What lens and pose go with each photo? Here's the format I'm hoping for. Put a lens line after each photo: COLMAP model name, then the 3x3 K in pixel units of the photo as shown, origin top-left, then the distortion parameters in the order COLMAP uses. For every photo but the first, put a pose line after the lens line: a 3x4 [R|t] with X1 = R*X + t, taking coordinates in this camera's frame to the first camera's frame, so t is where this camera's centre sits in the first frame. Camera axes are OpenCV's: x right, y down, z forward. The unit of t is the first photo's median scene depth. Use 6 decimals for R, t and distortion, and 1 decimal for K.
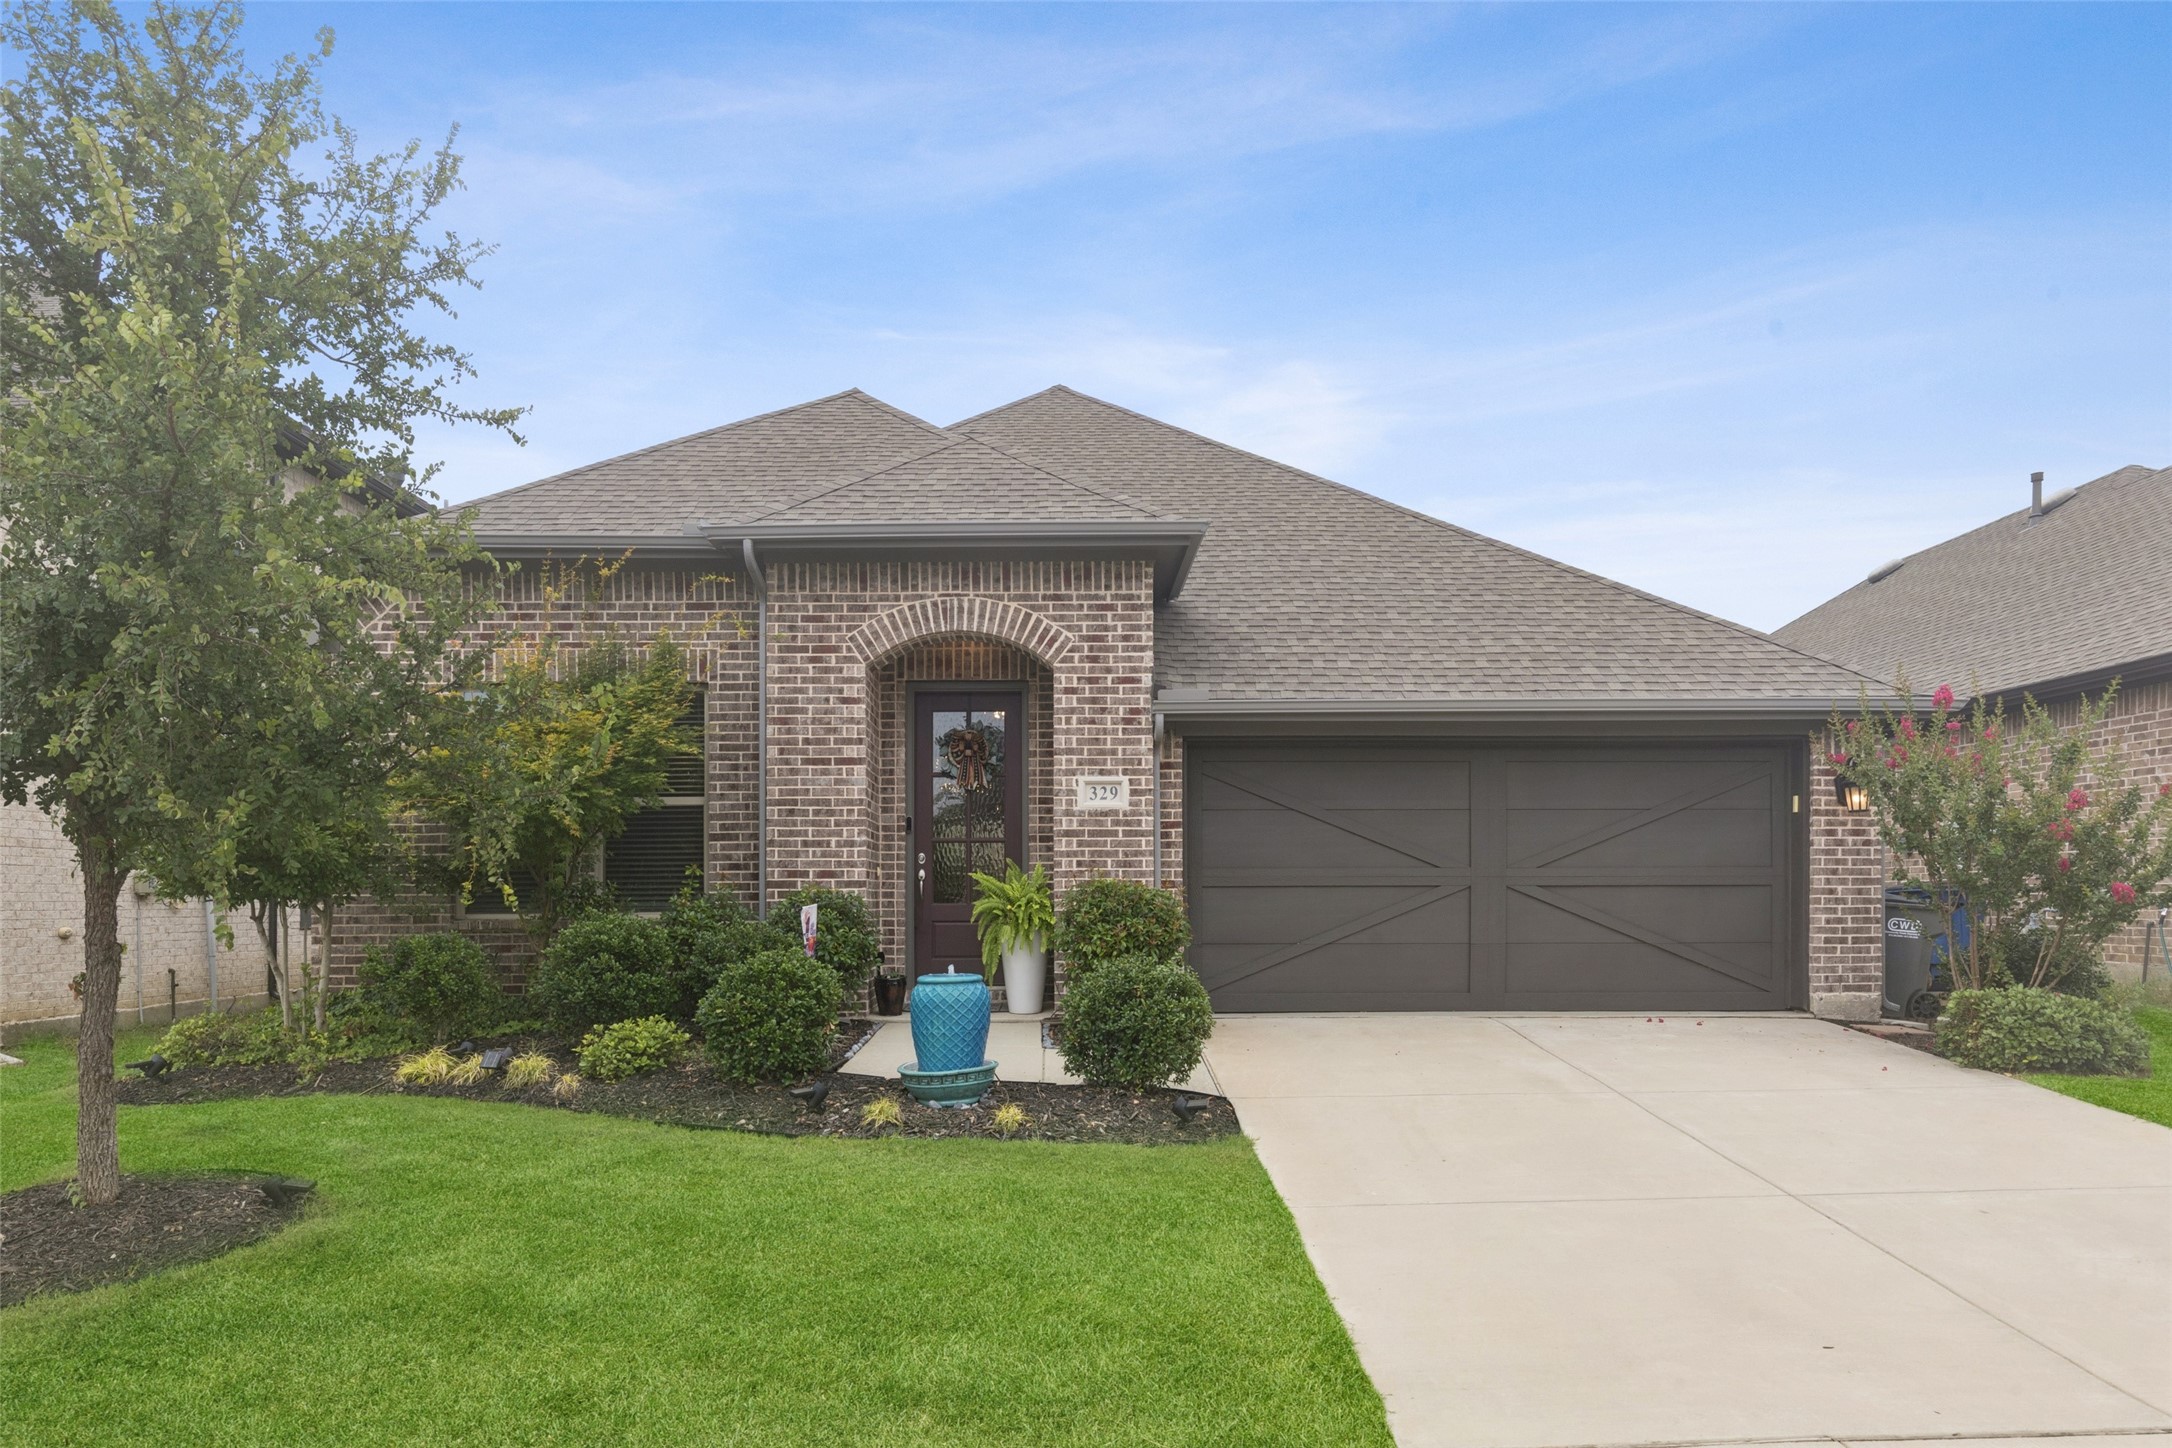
lens RADIAL K [[1010.6, 0, 1068.7], [0, 1010.6, 670.8], [0, 0, 1]] dist [0.000059, -0.000098]
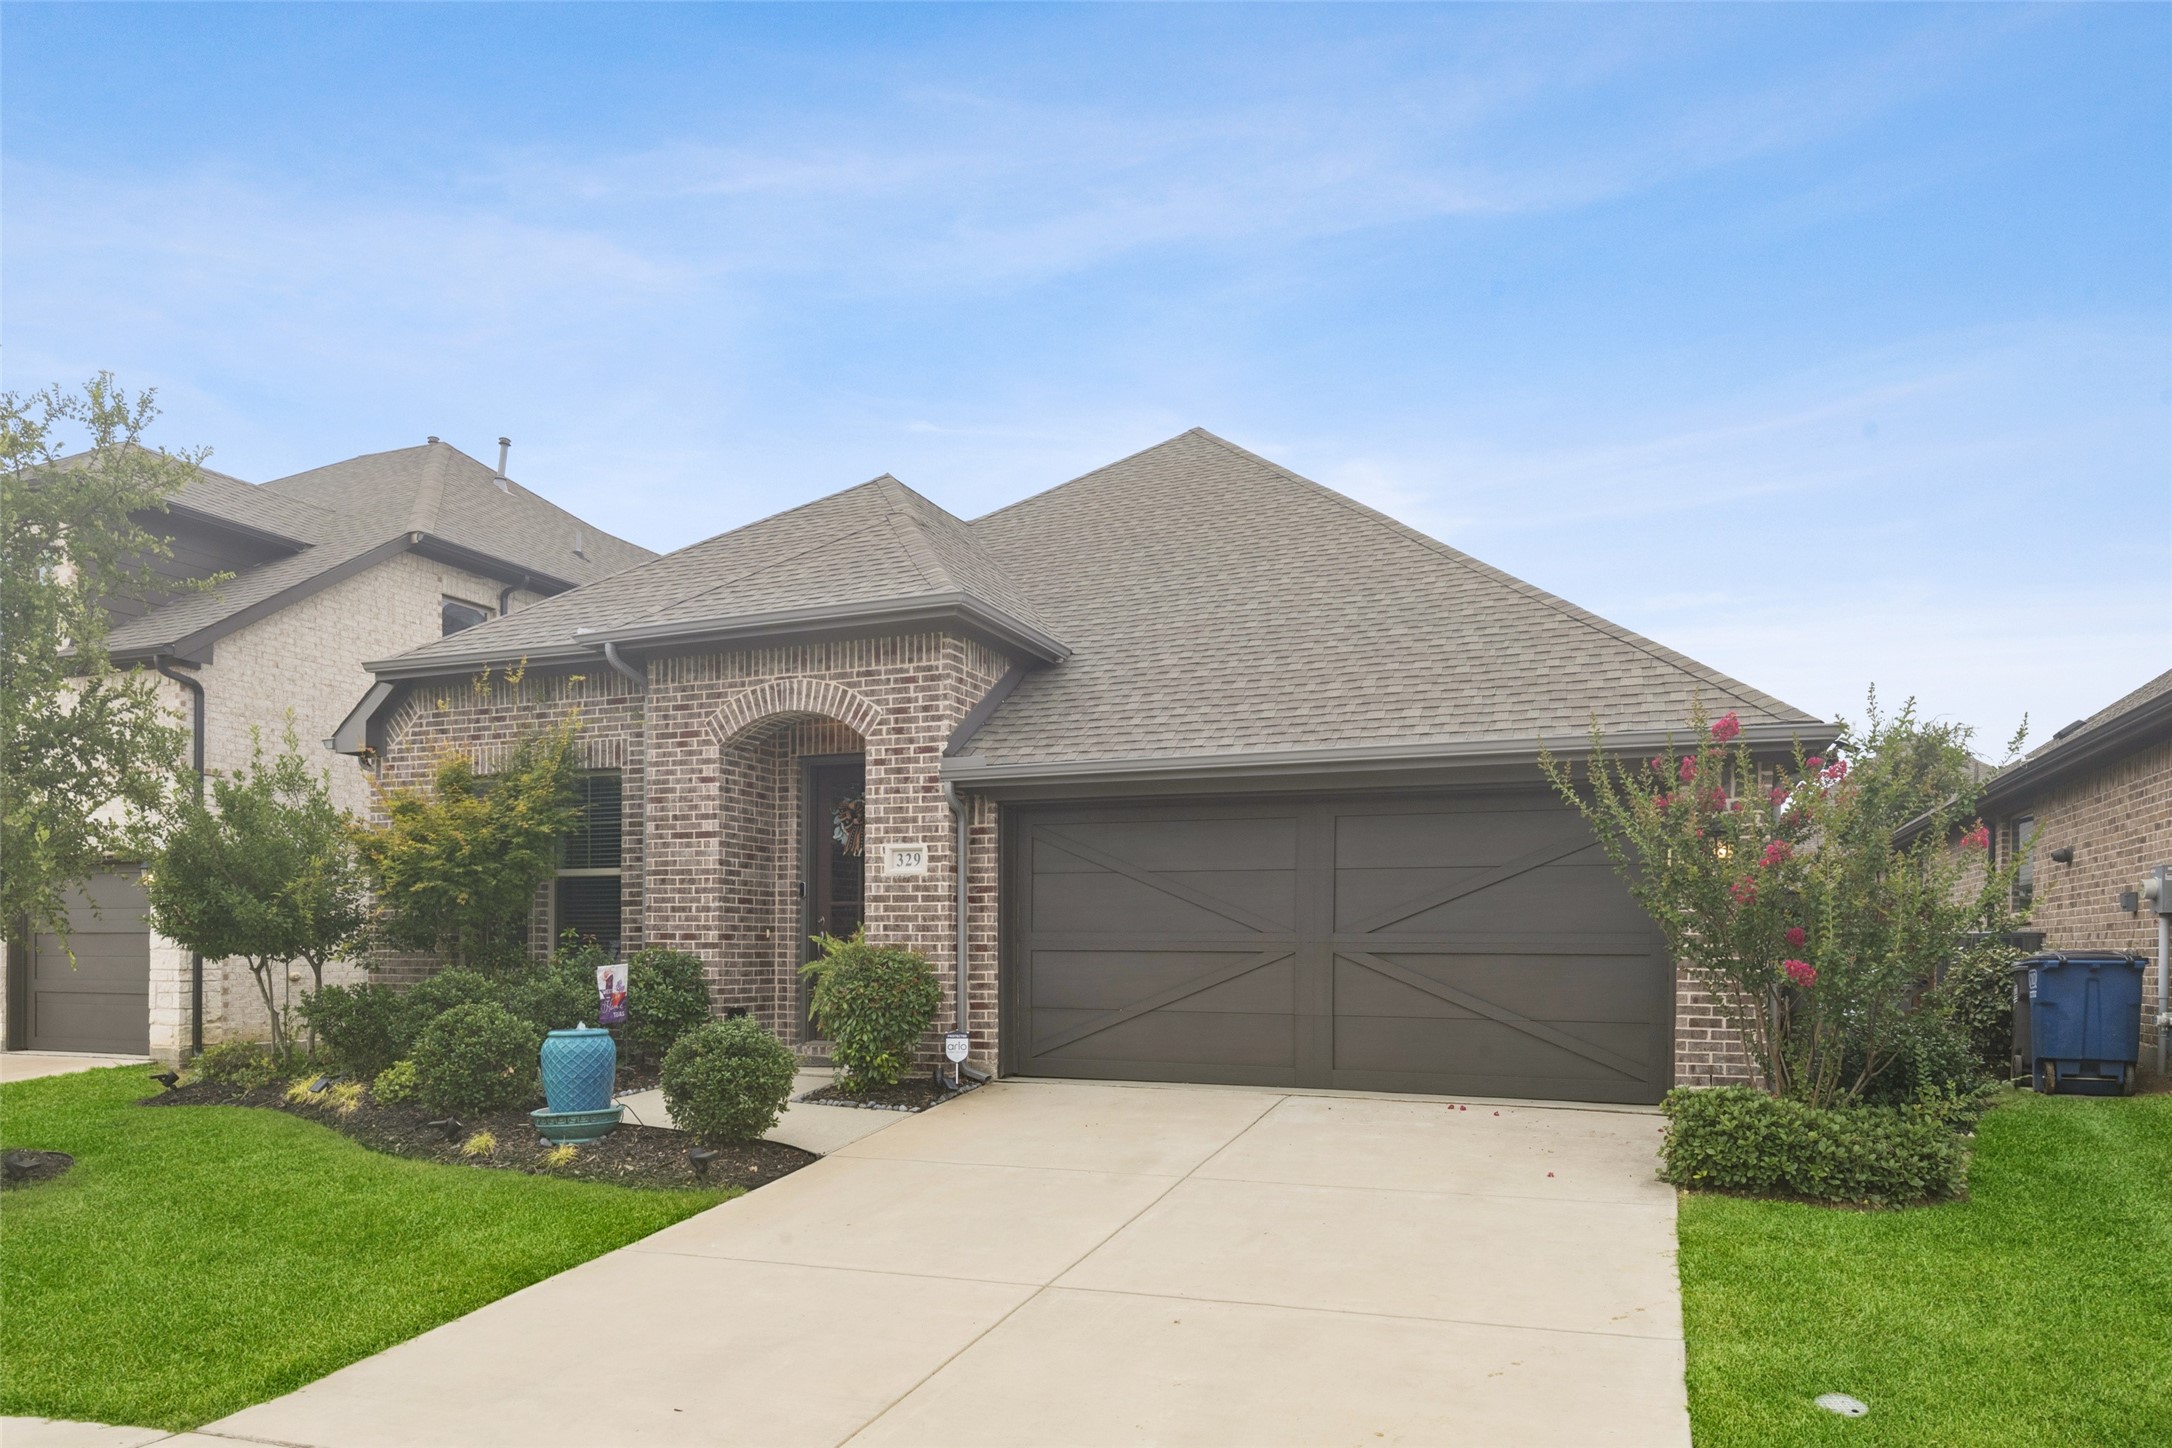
lens RADIAL K [[1037.4, 0, 1086.7], [0, 1037.4, 726.3], [0, 0, 1]] dist [-0.000011, -0.000224]
pose [[0.952695, -0.055305, -0.298855, 0.524812], [0.056925, 0.998373, -0.003290, -0.001442], [0.298551, -0.013877, 0.954293, 0.041242]]
